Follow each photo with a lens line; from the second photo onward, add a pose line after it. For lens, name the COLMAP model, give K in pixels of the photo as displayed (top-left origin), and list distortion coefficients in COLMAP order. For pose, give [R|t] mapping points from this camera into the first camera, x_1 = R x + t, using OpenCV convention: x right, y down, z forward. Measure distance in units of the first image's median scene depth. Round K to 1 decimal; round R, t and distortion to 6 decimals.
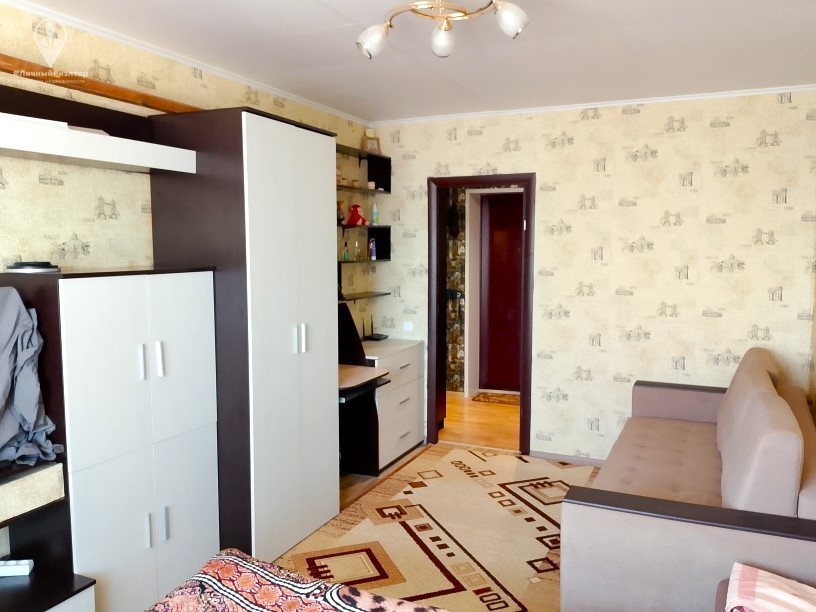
lens RADIAL K [[676.4, 0, 410.3], [0, 676.4, 308.5], [0, 0, 1]] dist [0.107435, -0.155500]
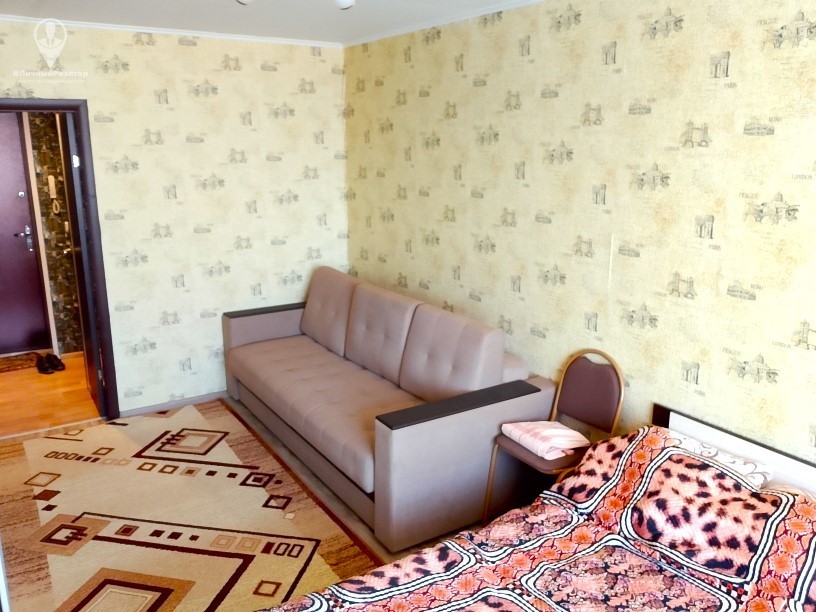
lens RADIAL K [[676.4, 0, 410.3], [0, 676.4, 308.5], [0, 0, 1]] dist [0.107435, -0.155500]
pose [[0.545490, -0.204852, 0.812697, -0.366690], [0.083744, 0.978139, 0.190345, -0.077806], [-0.833923, -0.035773, 0.550720, 0.187795]]
